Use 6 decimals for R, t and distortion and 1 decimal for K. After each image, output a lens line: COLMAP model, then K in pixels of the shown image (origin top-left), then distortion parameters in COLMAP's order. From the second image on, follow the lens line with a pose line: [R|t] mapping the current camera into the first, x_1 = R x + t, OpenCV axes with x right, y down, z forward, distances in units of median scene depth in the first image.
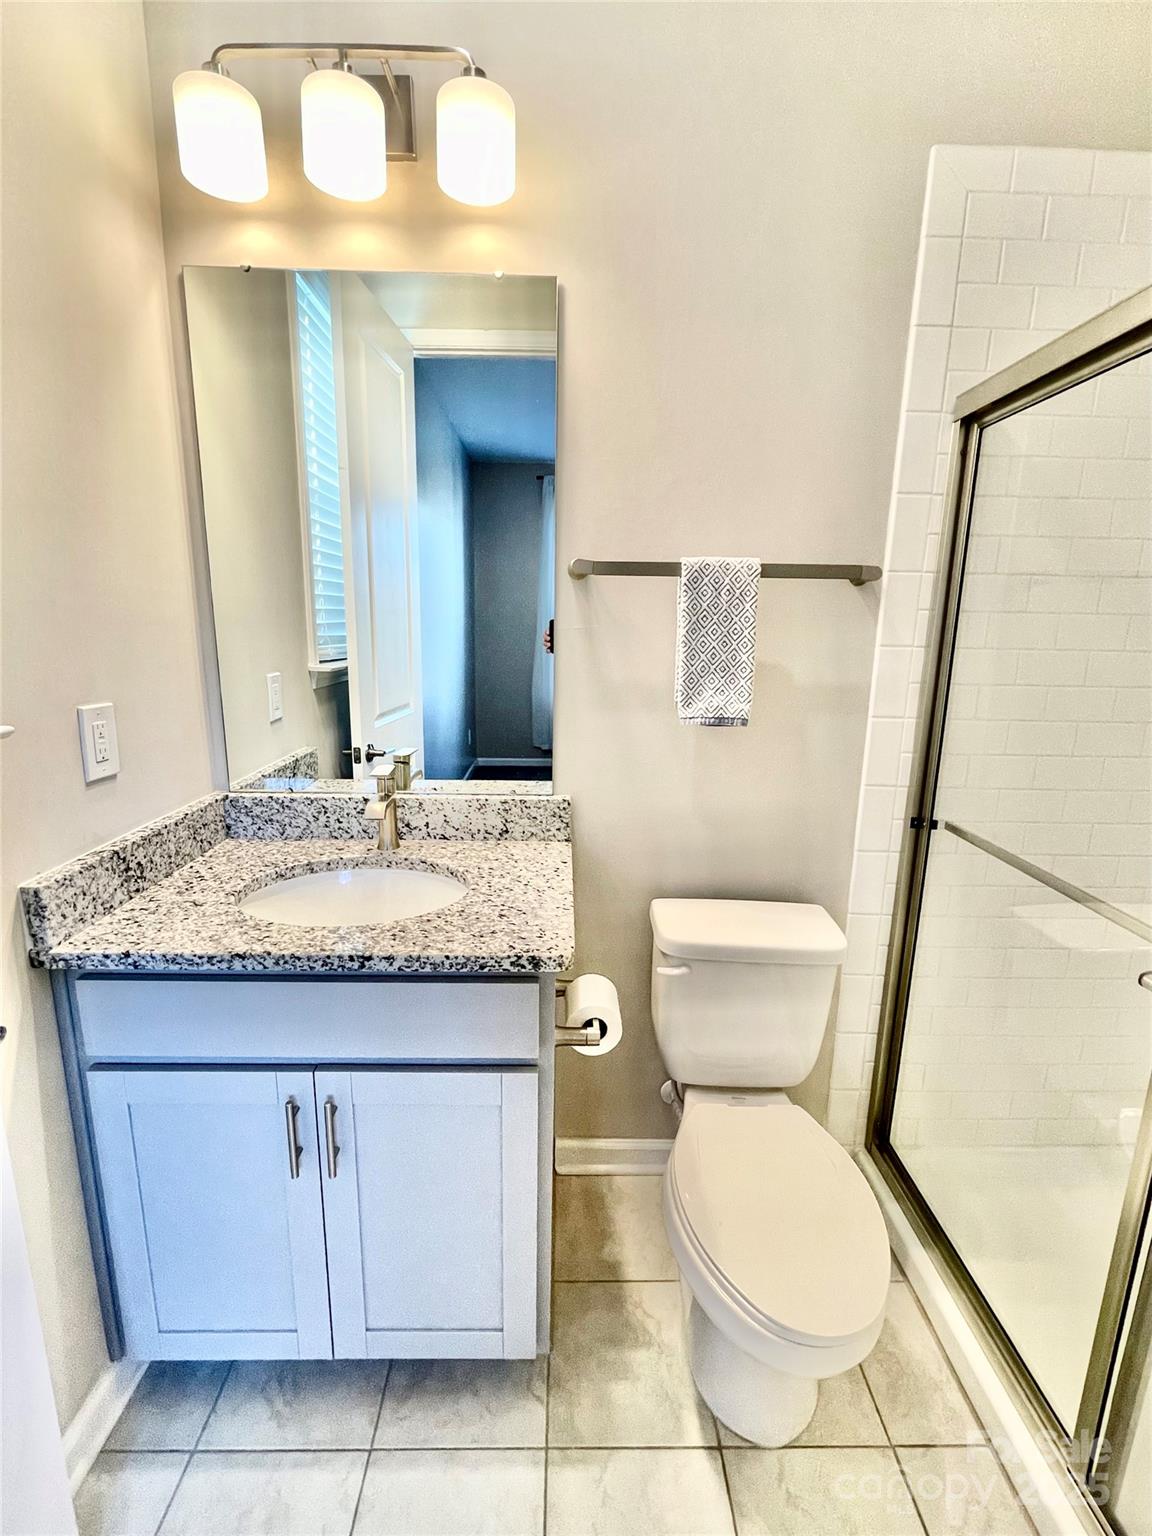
lens RADIAL K [[665.6, 0, 578.3], [0, 665.6, 768.9], [0, 0, 1]] dist [0.000983, -0.000142]
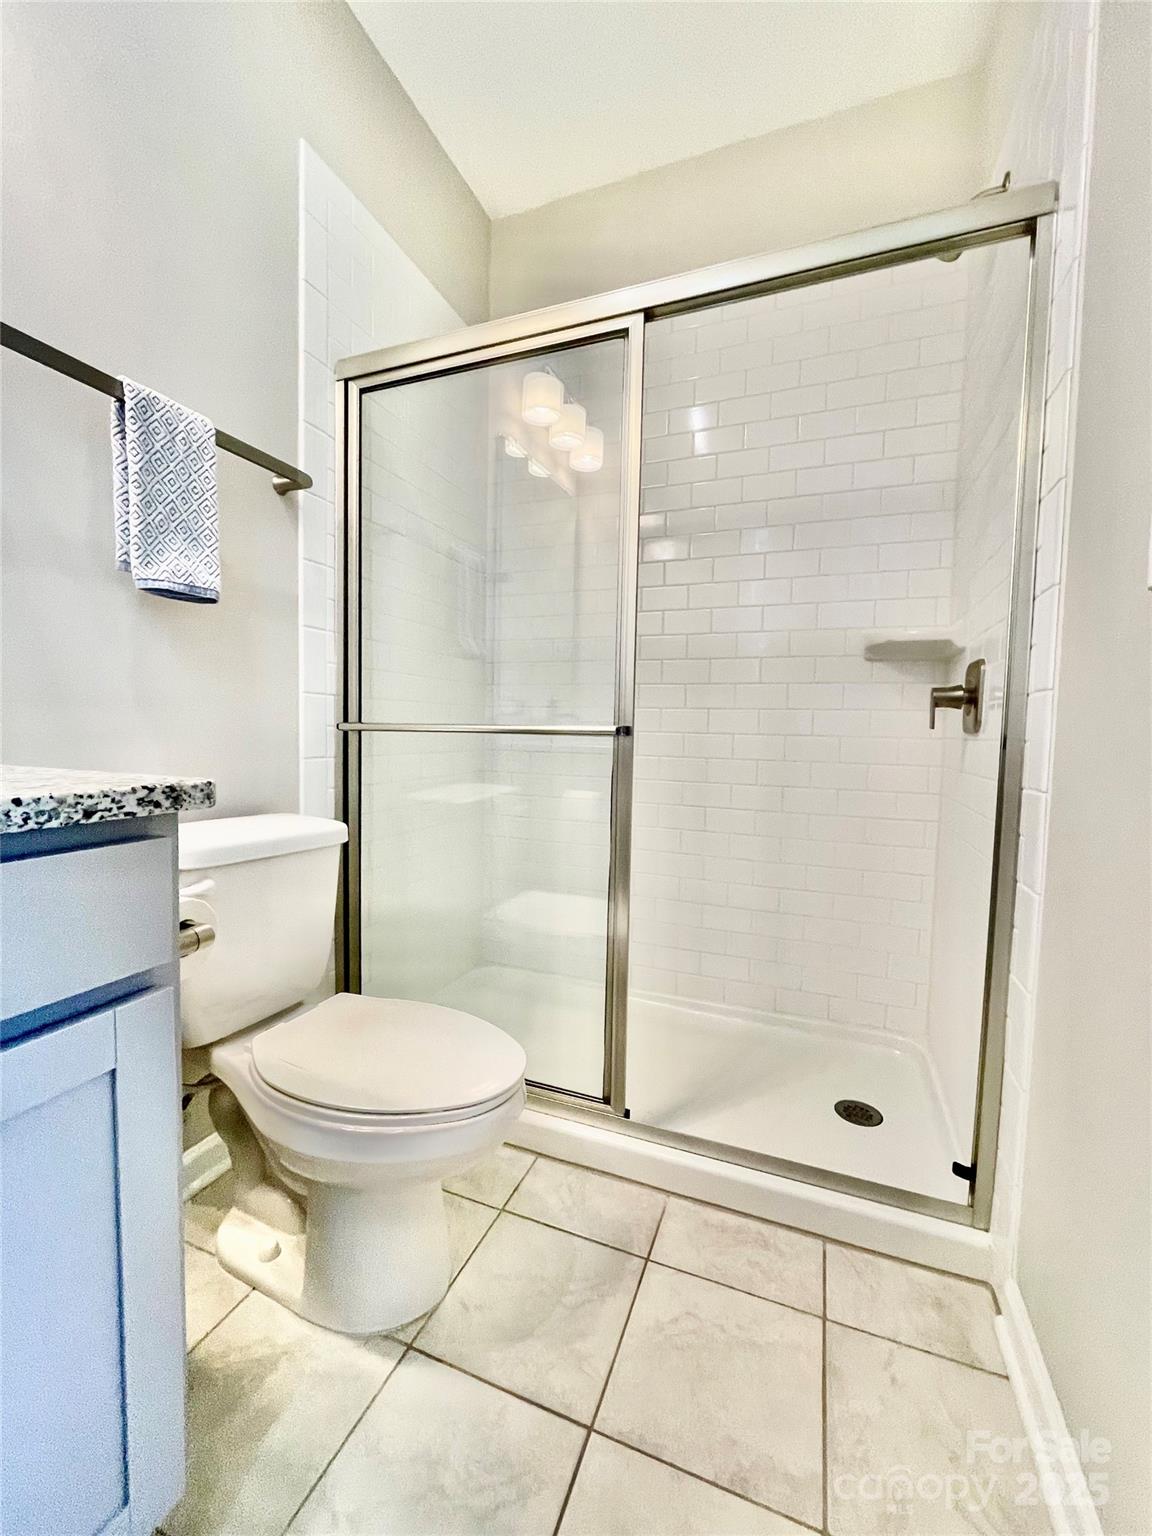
lens RADIAL K [[625.9, 0, 576.6], [0, 625.9, 766.1], [0, 0, 1]] dist [-0.005470, 0.001250]
pose [[0.386479, -0.066188, 0.919920, -0.481970], [0.176952, 0.984213, -0.003528, 0.334744], [-0.905164, 0.164145, 0.392090, 0.386263]]
